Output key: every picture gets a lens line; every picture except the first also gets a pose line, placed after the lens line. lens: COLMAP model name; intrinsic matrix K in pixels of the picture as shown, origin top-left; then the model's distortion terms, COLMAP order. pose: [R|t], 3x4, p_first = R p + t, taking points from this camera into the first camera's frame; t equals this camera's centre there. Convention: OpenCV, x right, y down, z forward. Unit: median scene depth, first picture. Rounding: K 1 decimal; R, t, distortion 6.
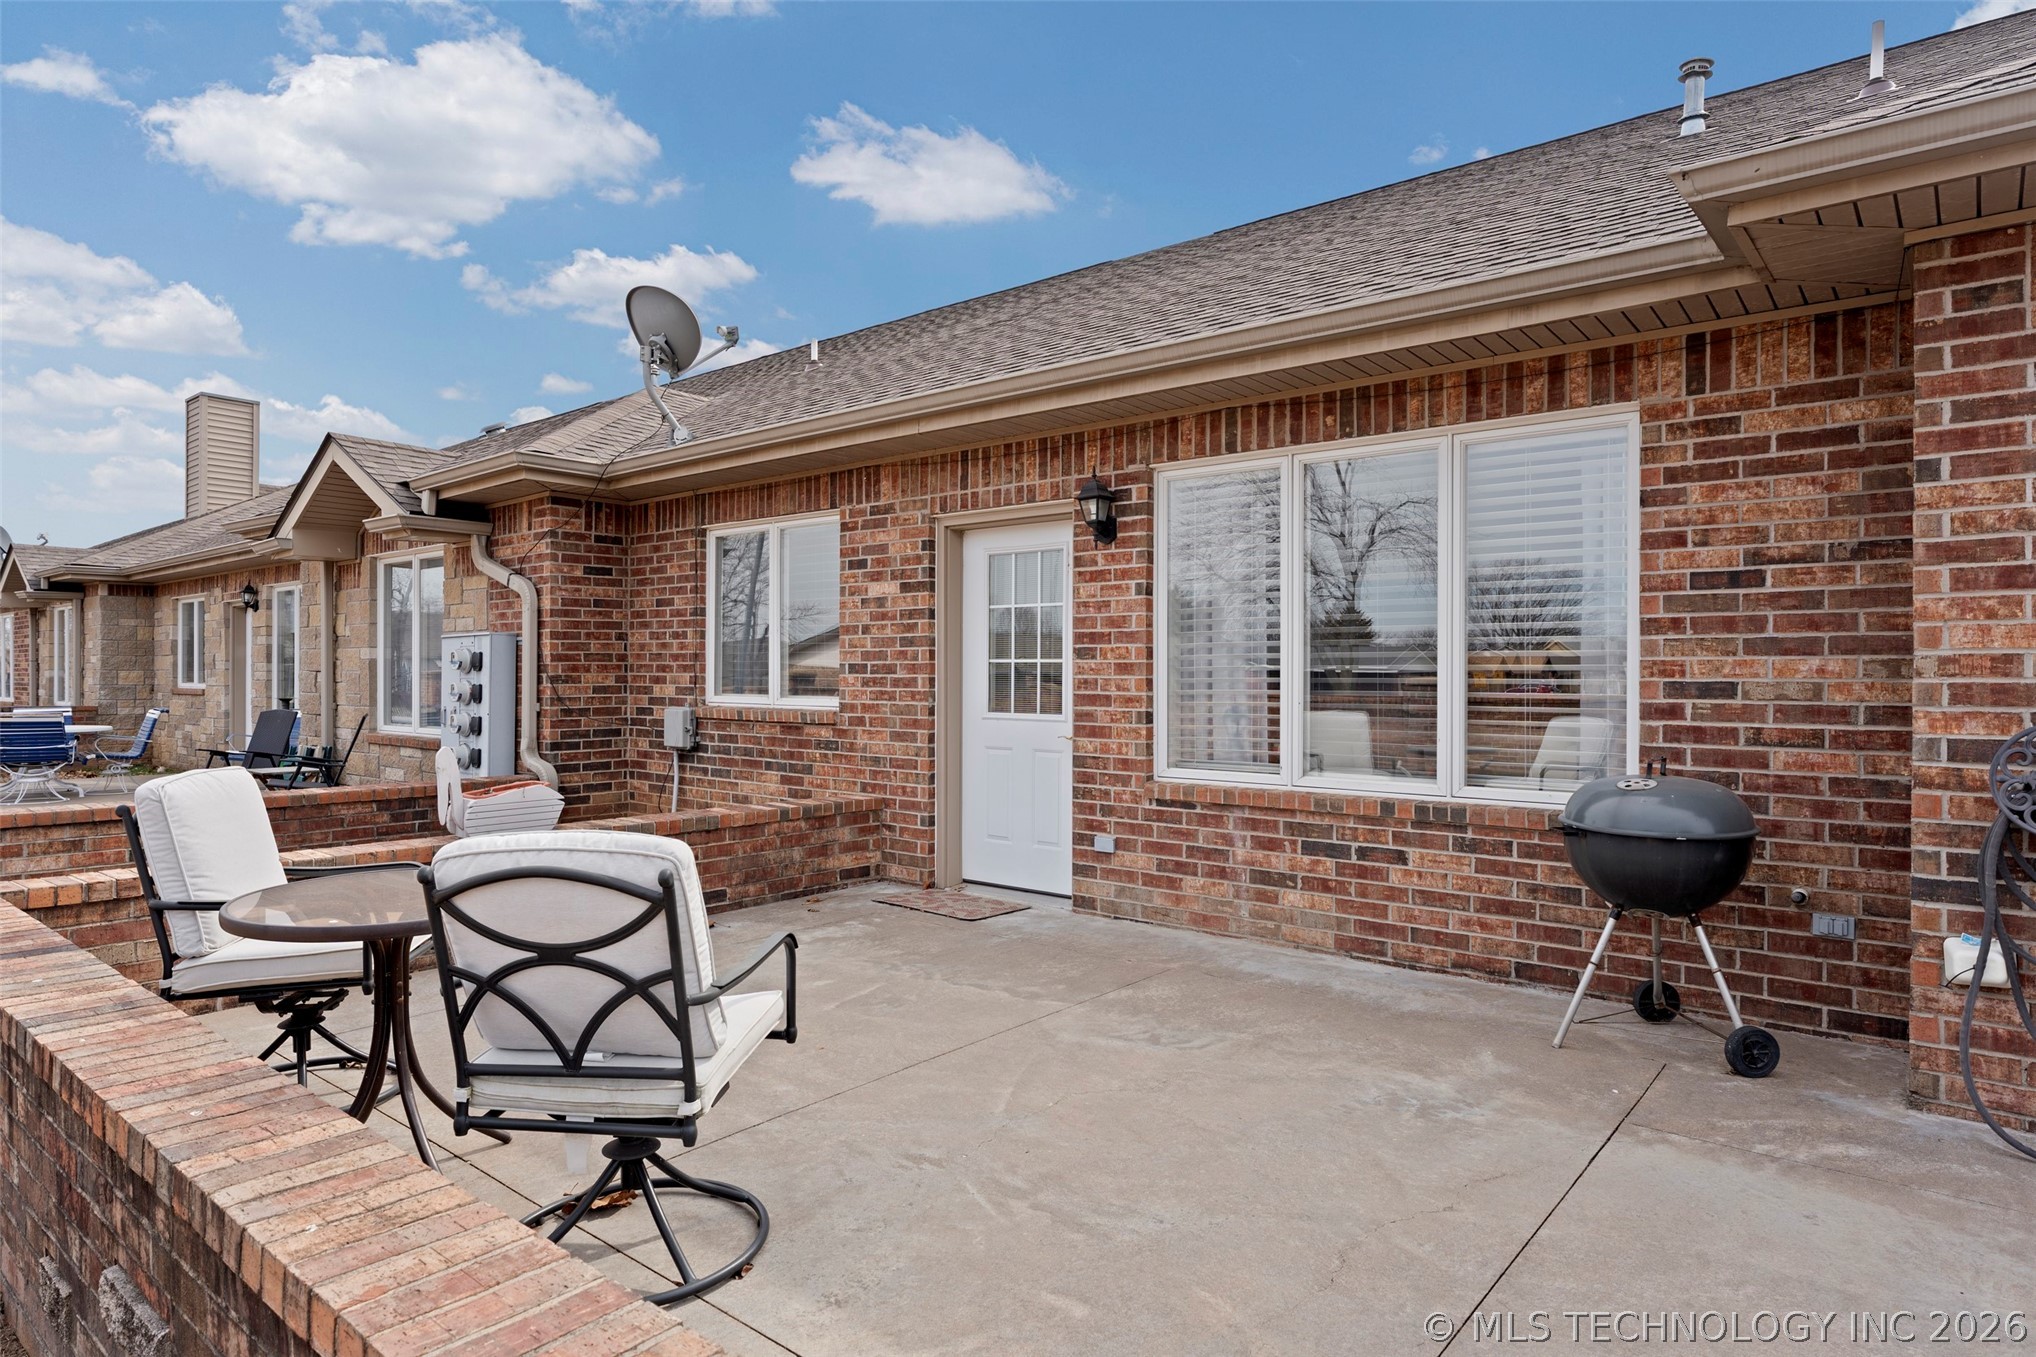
lens RADIAL K [[1156.5, 0, 1017.8], [0, 1156.5, 673.0], [0, 0, 1]] dist [-0.008167, 0.001244]
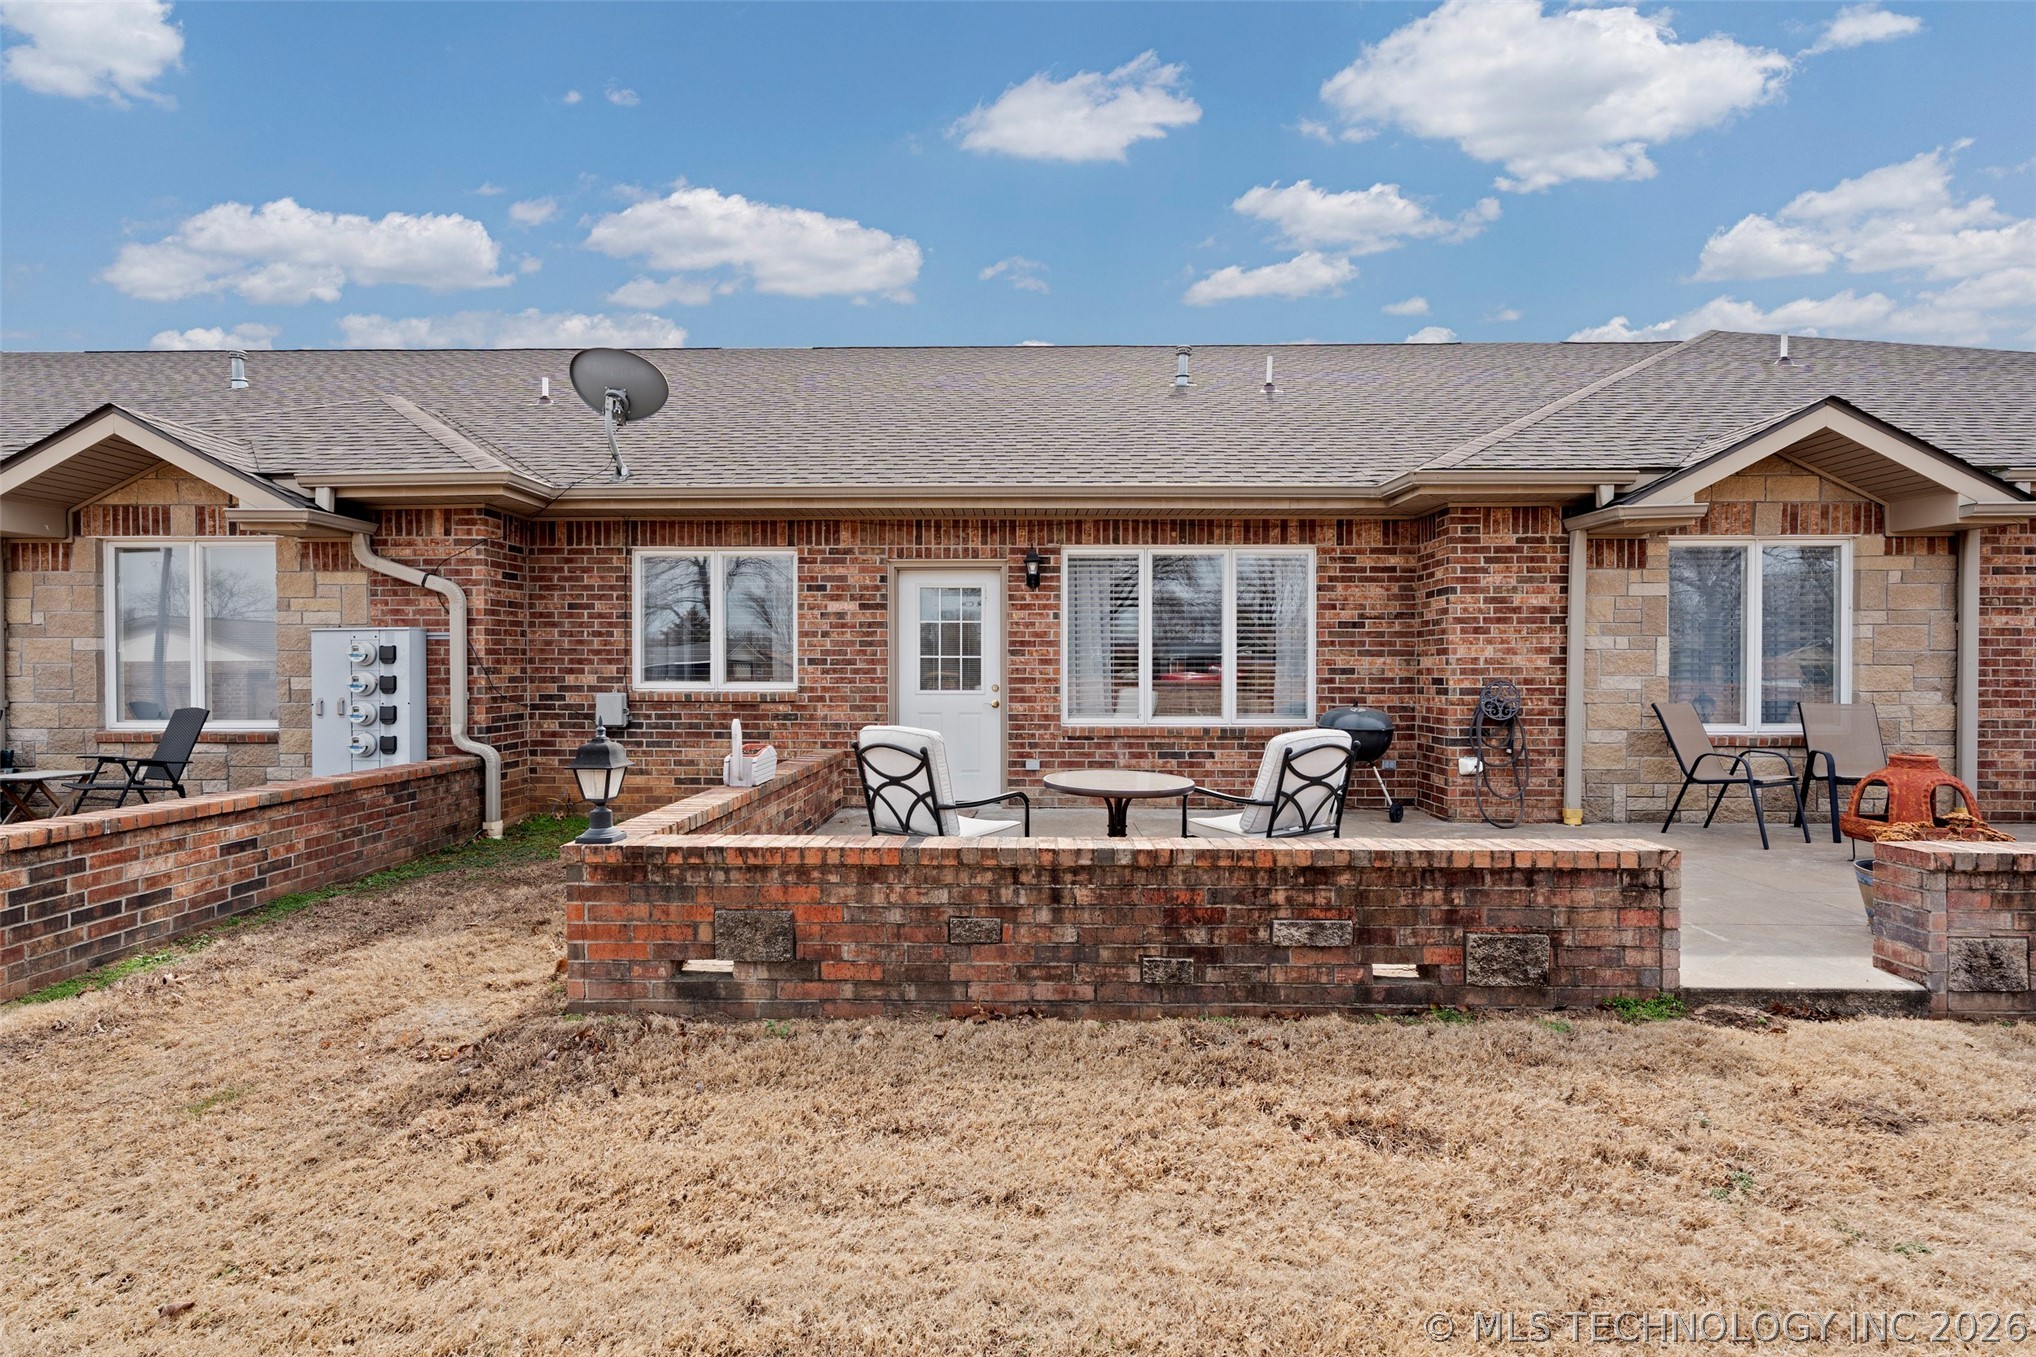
lens RADIAL K [[911.7, 0, 1022.1], [0, 911.7, 669.7], [0, 0, 1]] dist [-0.001798, 0.000683]
pose [[0.782074, -0.003977, 0.623172, -0.759864], [0.001246, 0.999988, 0.004817, 0.001165], [-0.623184, -0.002991, 0.782070, -0.035066]]
